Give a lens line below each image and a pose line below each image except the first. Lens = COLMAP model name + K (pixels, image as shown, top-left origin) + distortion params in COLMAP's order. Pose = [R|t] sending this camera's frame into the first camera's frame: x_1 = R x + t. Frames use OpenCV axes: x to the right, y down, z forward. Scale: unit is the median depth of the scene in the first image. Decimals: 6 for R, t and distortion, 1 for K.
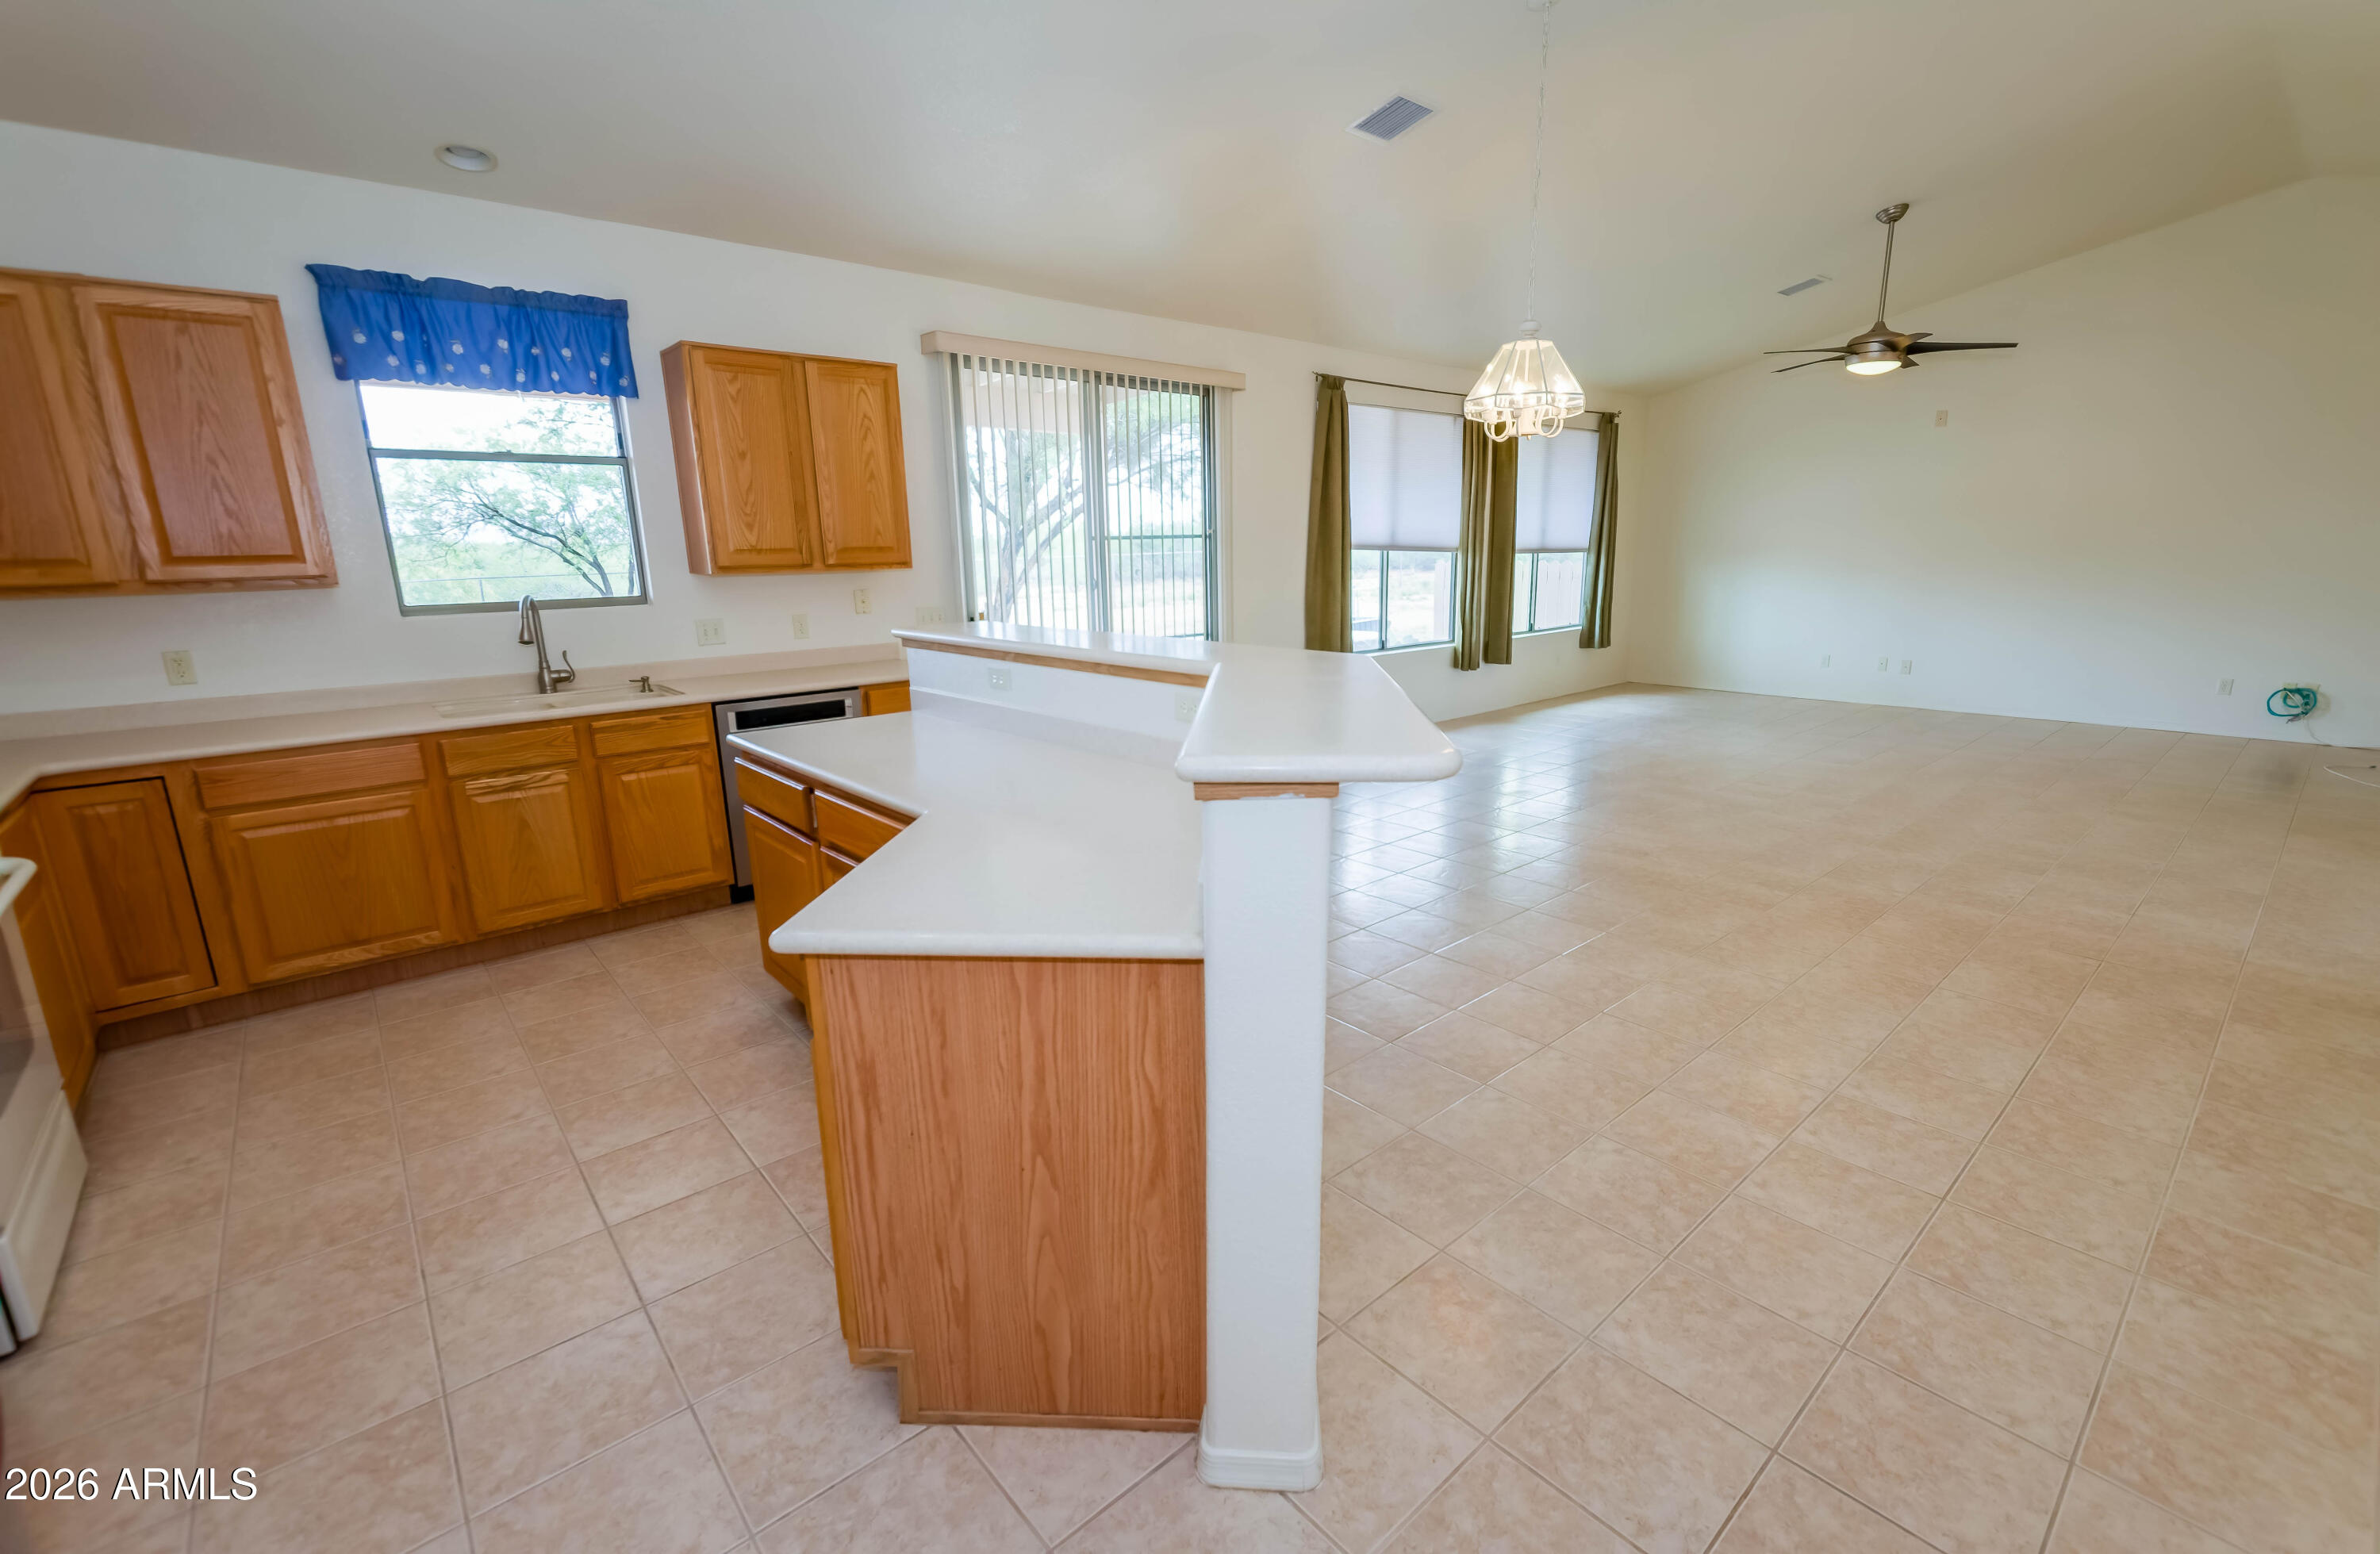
lens RADIAL K [[1018.9, 0, 1193.9], [0, 1018.9, 777.8], [0, 0, 1]] dist [0.006575, -0.000671]
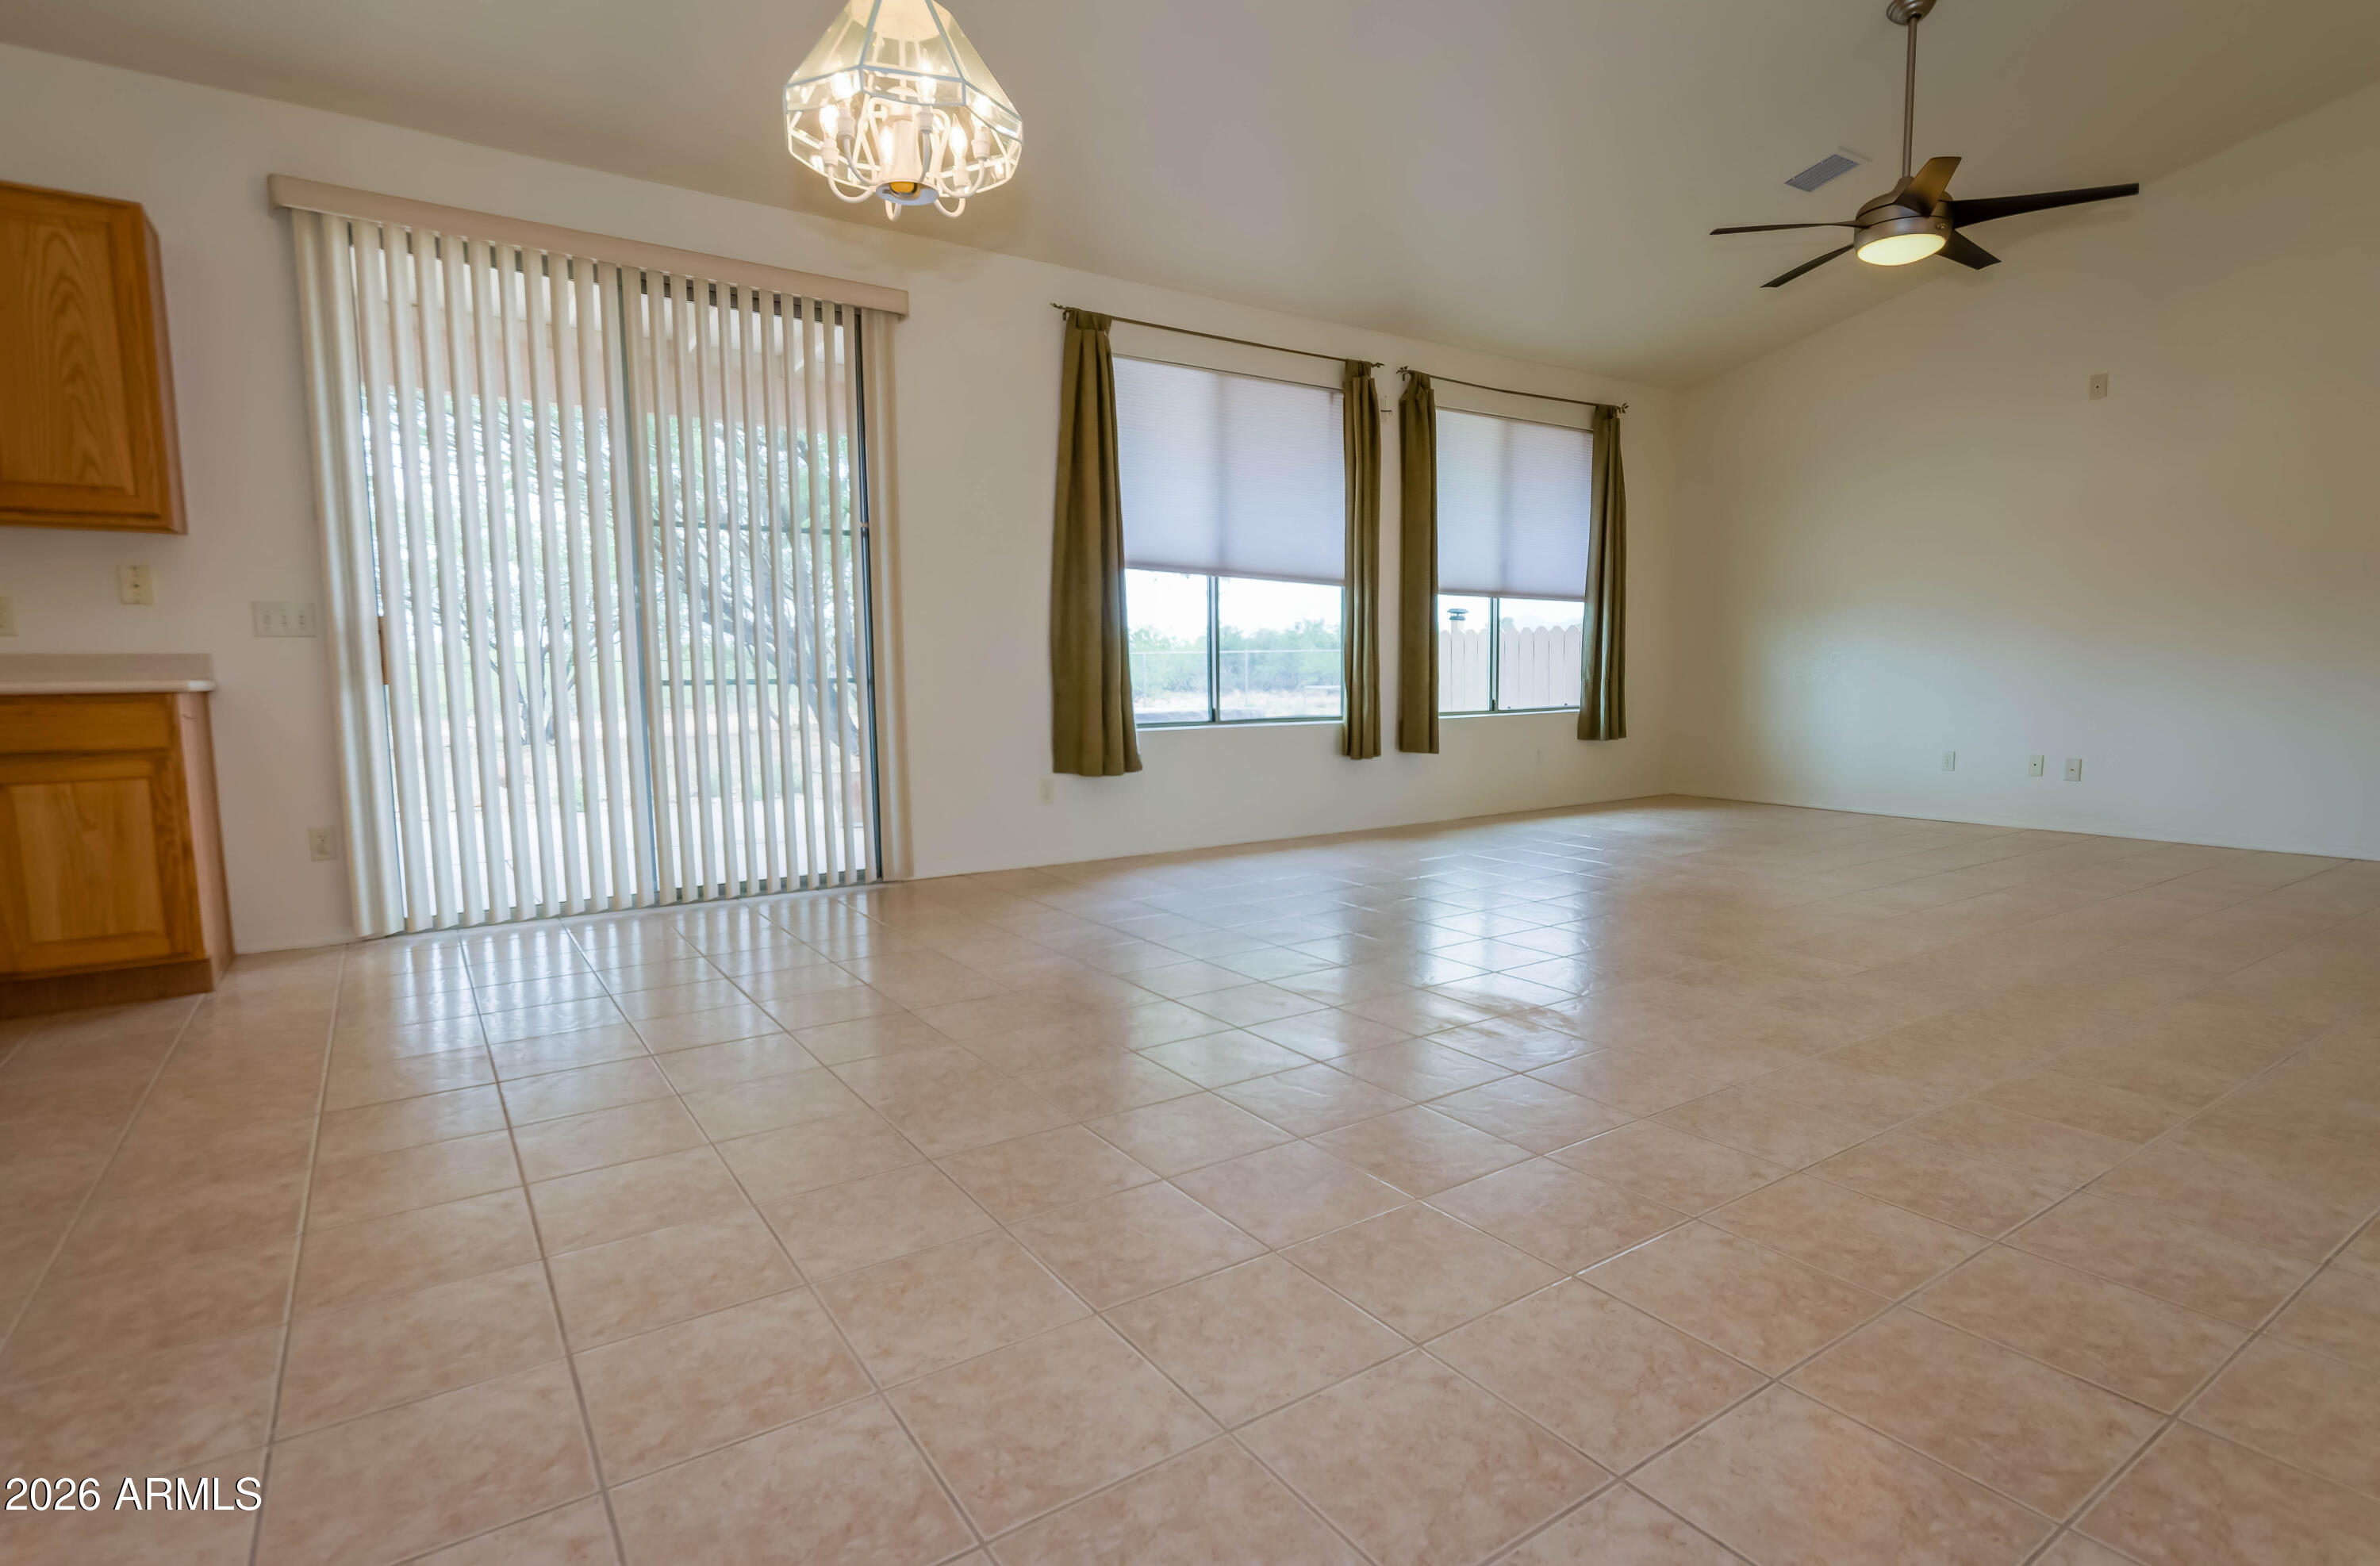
lens RADIAL K [[1173.7, 0, 1194.3], [0, 1173.7, 789.2], [0, 0, 1]] dist [-0.004996, 0.001985]
pose [[0.992636, 0.021947, -0.119131, 0.493635], [-0.035882, 0.992587, -0.116117, 0.016633], [0.115699, 0.119537, 0.986065, 0.442756]]
